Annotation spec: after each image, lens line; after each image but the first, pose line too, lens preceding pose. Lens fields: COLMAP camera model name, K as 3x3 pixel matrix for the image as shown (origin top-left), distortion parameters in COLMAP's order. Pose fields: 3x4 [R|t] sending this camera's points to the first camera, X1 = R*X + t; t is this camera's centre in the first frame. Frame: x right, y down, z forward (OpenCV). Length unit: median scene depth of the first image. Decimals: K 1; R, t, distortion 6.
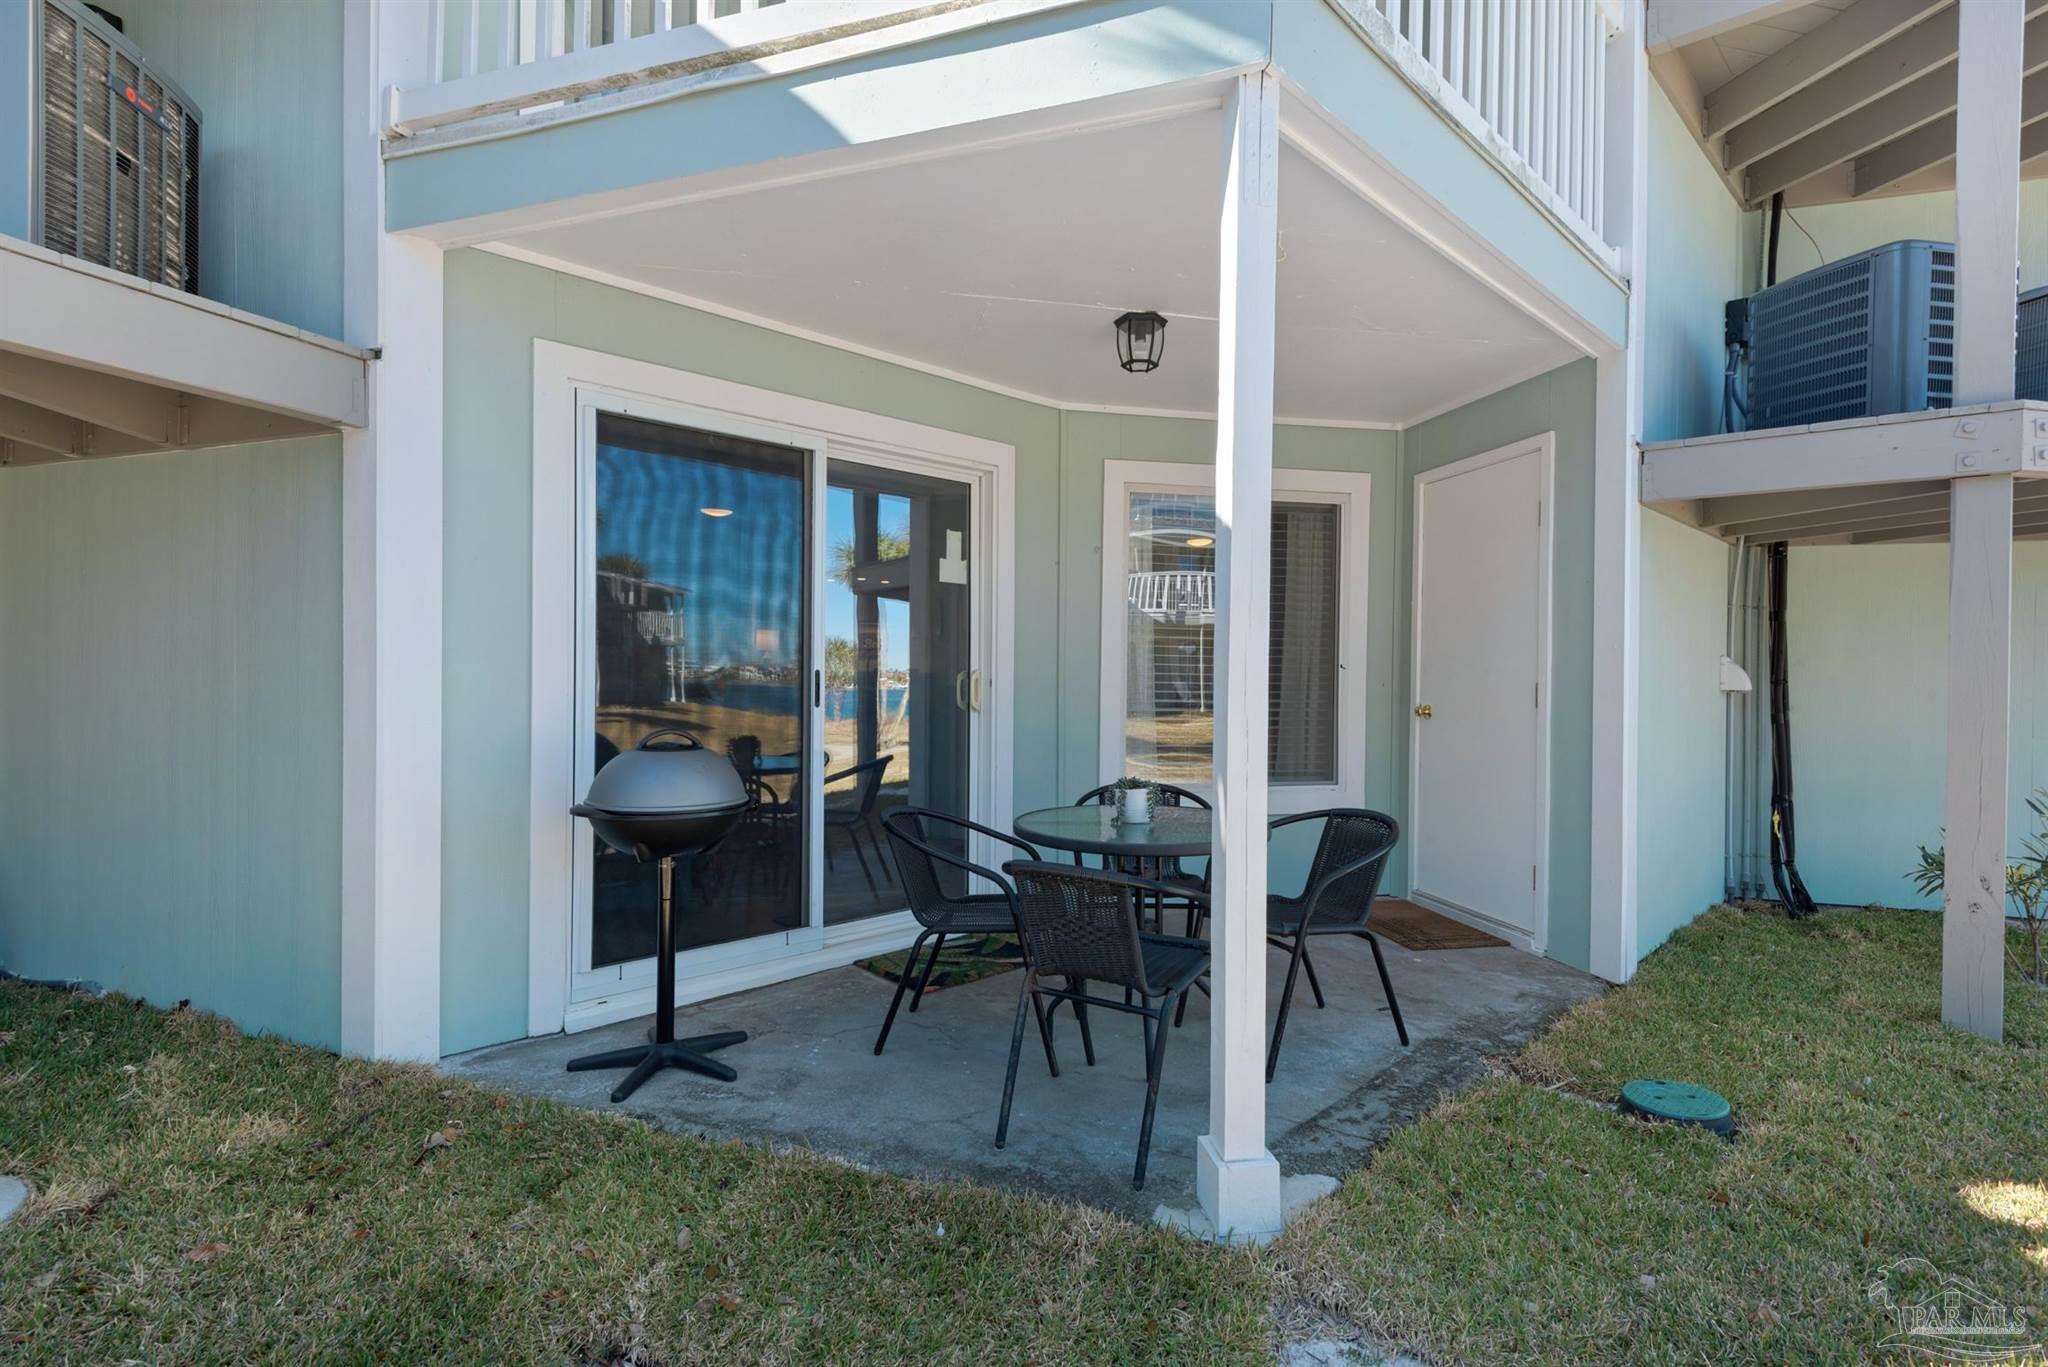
lens RADIAL K [[987.5, 0, 1017.1], [0, 987.5, 670.1], [0, 0, 1]] dist [-0.002010, -0.000338]
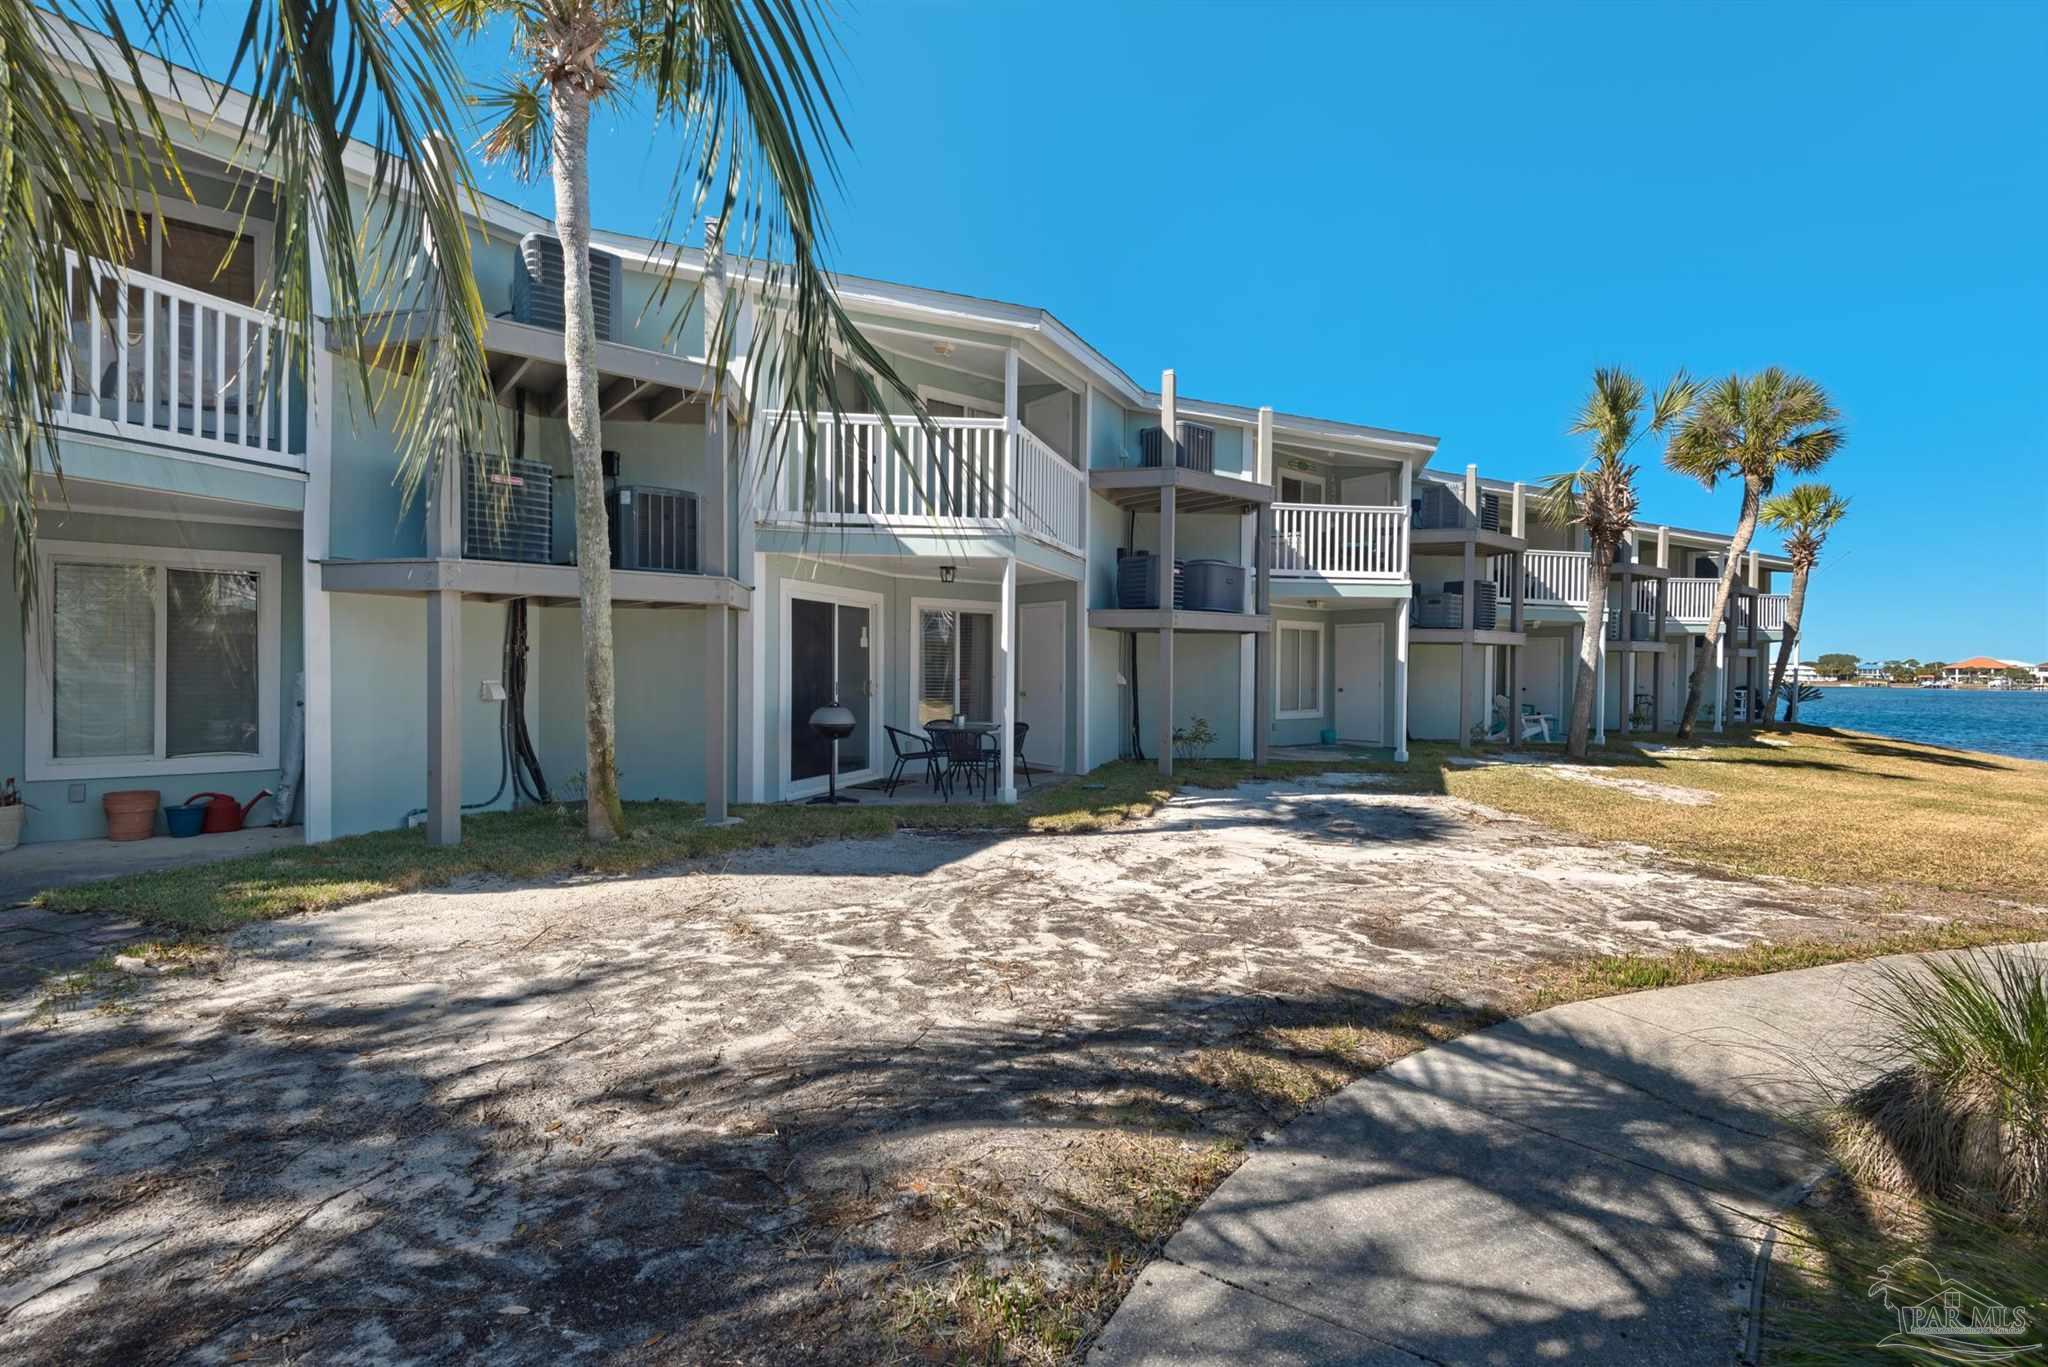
lens RADIAL K [[946.6, 0, 1033.8], [0, 946.6, 657.4], [0, 0, 1]] dist [0.046781, -0.023814]
pose [[0.890398, -0.000510, 0.455183, -0.961293], [0.004765, 0.999955, -0.008202, -0.046274], [-0.455159, 0.009472, 0.890360, -1.713169]]
